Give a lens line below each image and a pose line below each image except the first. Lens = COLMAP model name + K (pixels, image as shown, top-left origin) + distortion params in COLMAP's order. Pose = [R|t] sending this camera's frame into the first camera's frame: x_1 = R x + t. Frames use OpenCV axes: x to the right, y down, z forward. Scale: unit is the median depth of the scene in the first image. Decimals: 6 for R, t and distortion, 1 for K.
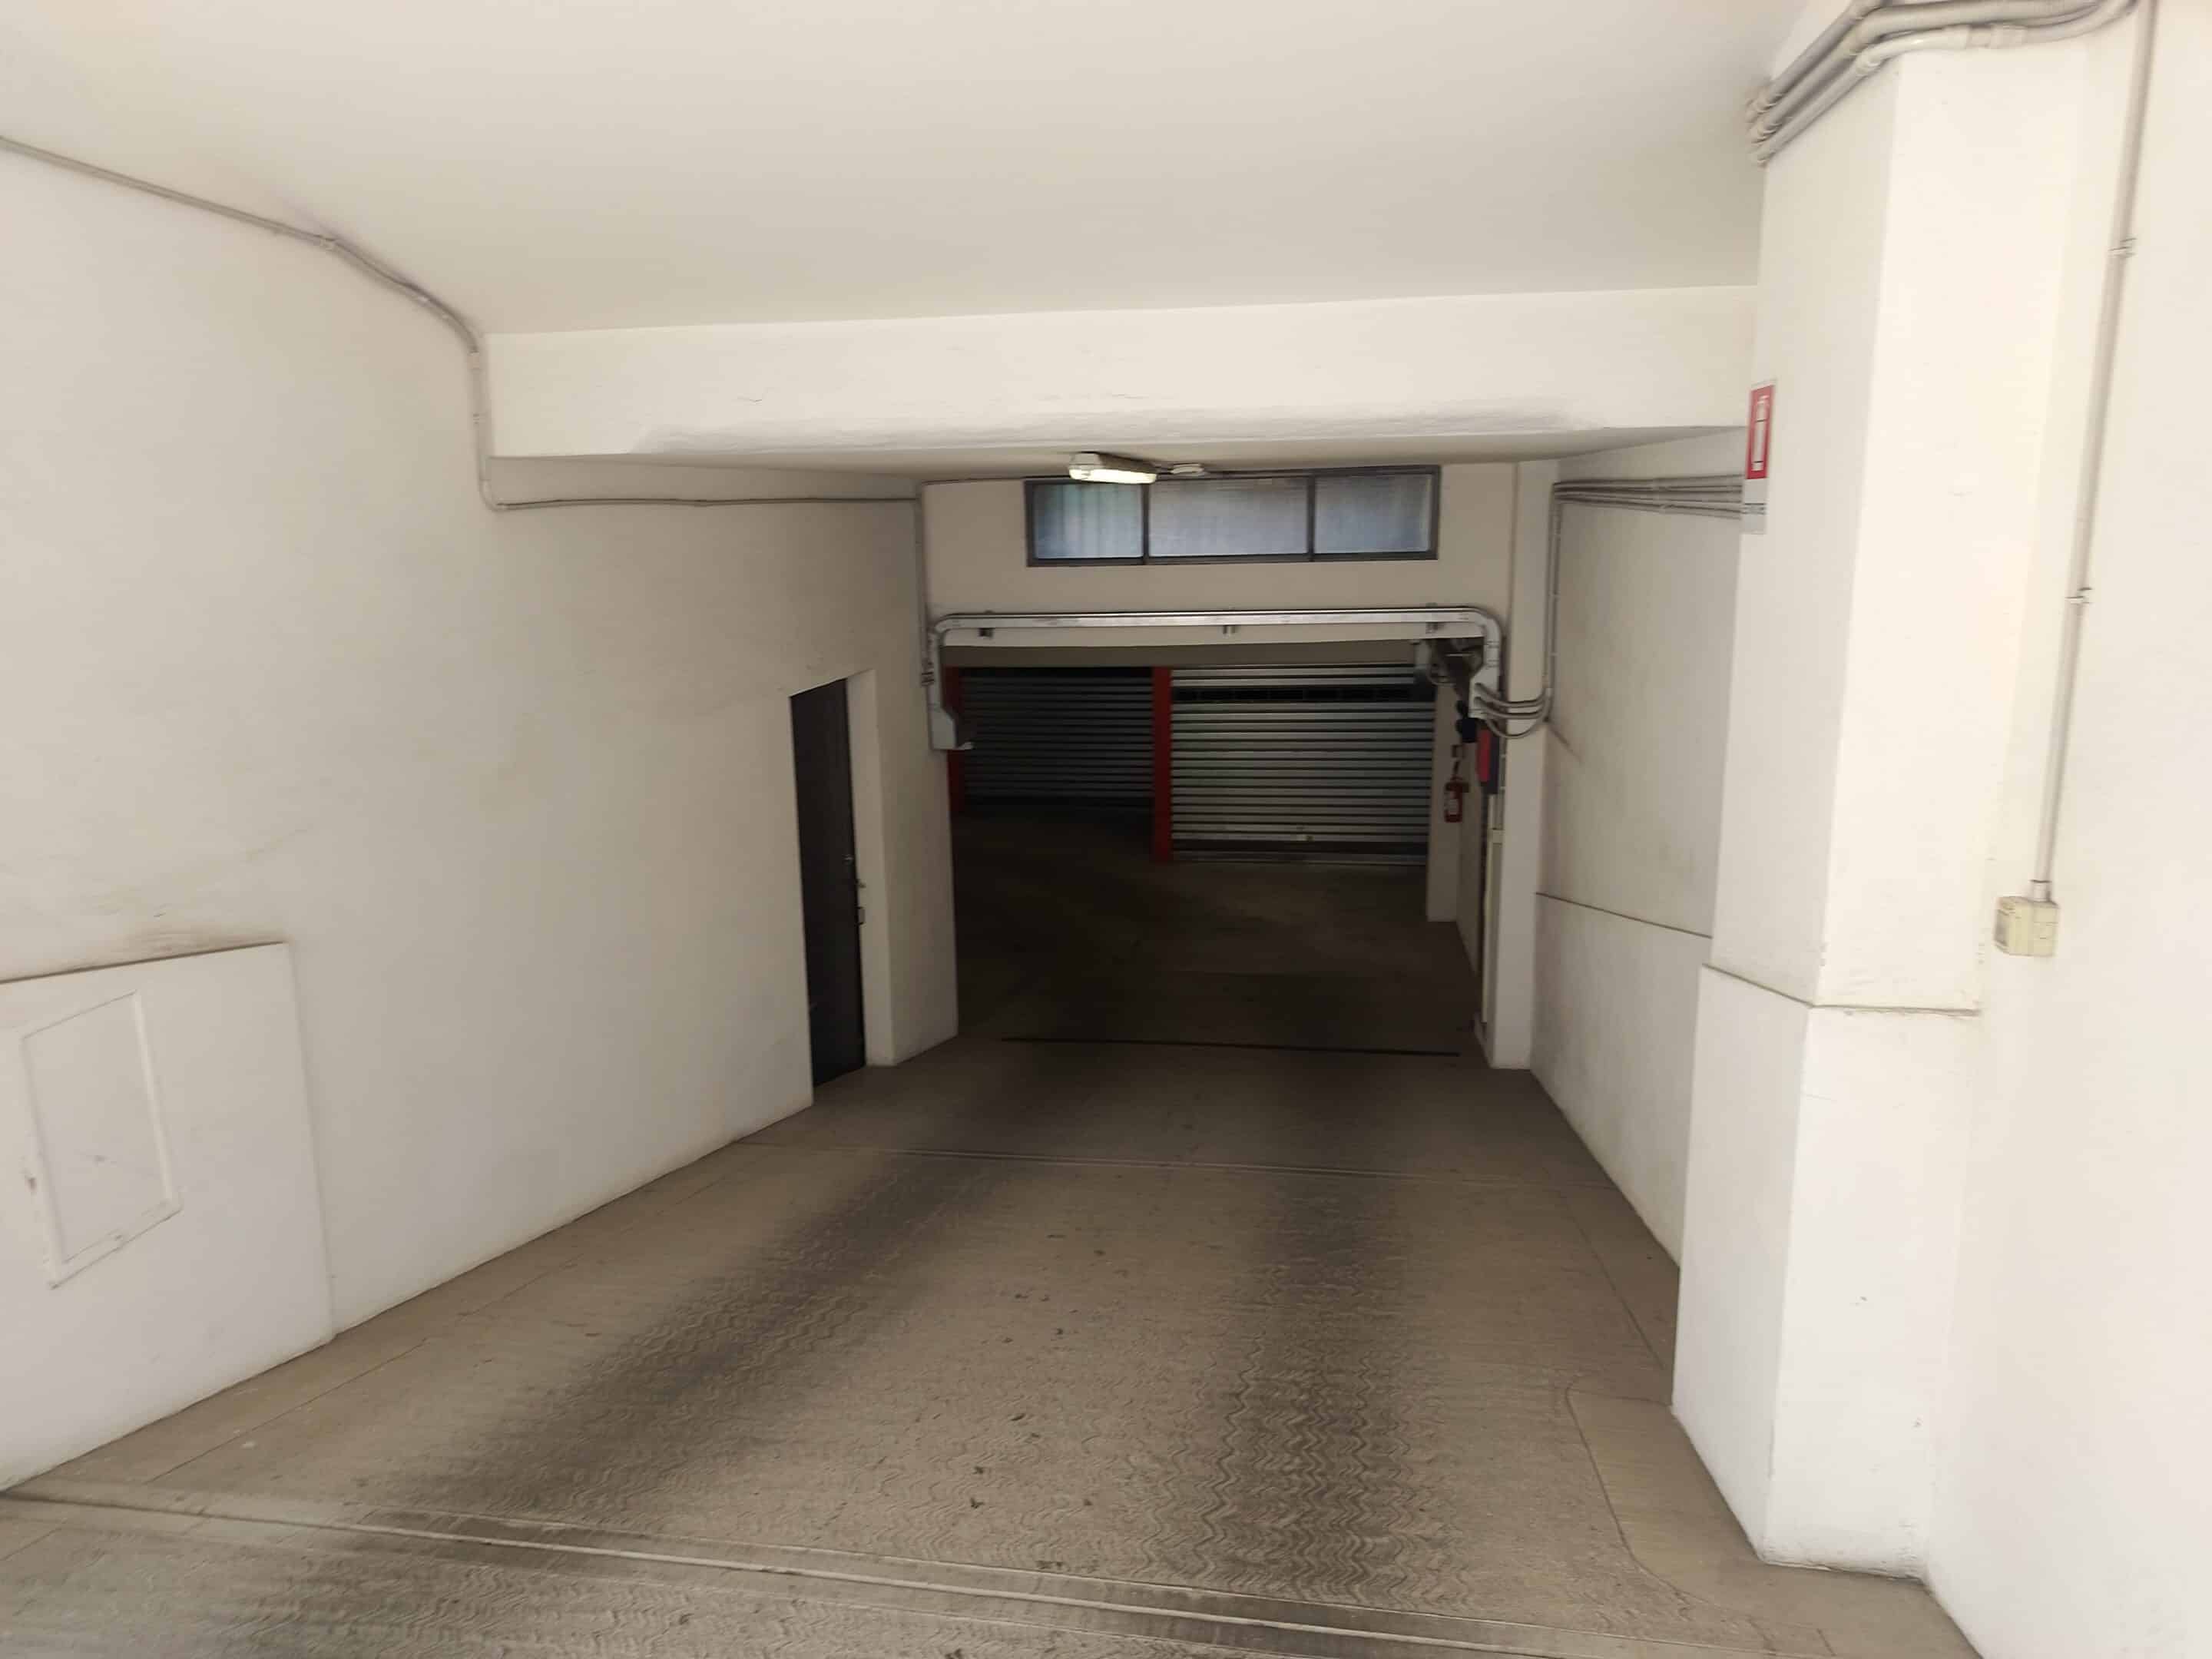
lens RADIAL K [[1500.0, 0, 1106.0], [0, 1500.0, 829.5], [0, 0, 1]] dist [0.120835, -0.206504]
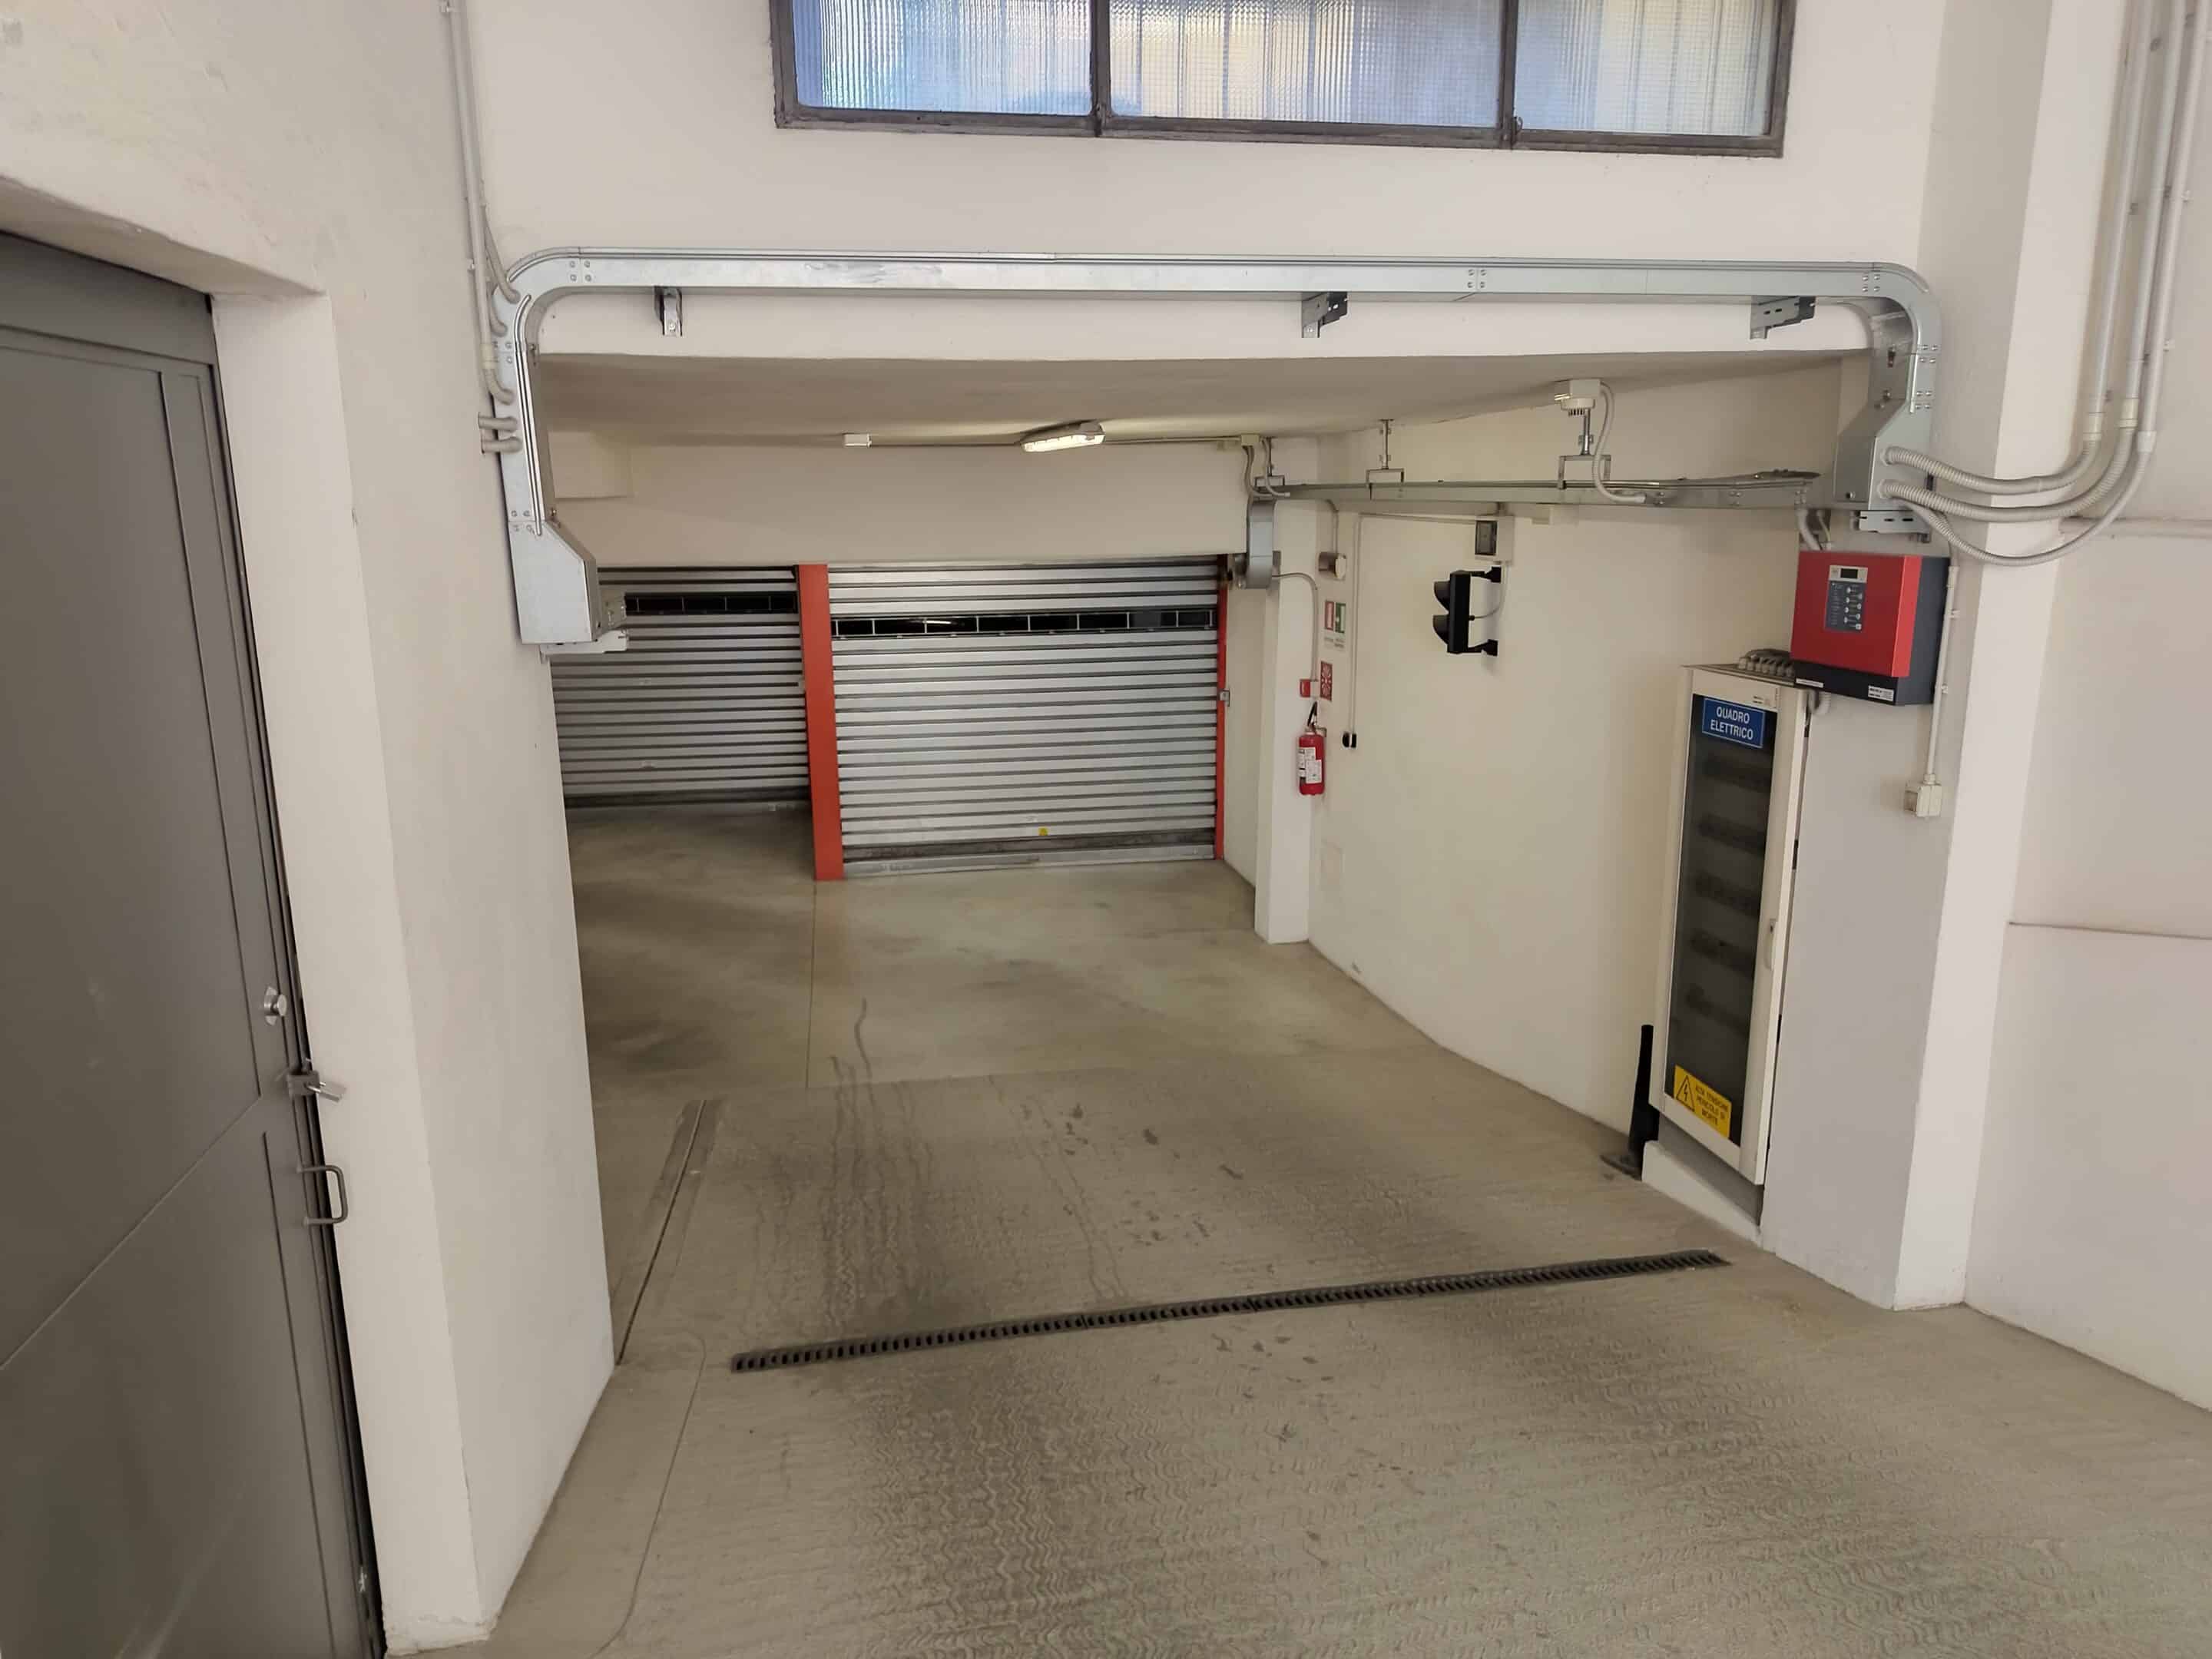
lens RADIAL K [[1500.0, 0, 1106.0], [0, 1500.0, 829.5], [0, 0, 1]] dist [0.120835, -0.206504]
pose [[0.947580, -0.060096, 0.313817, -0.101101], [0.058351, 0.998184, 0.014957, -0.006935], [-0.314146, 0.004138, 0.949366, 0.618607]]
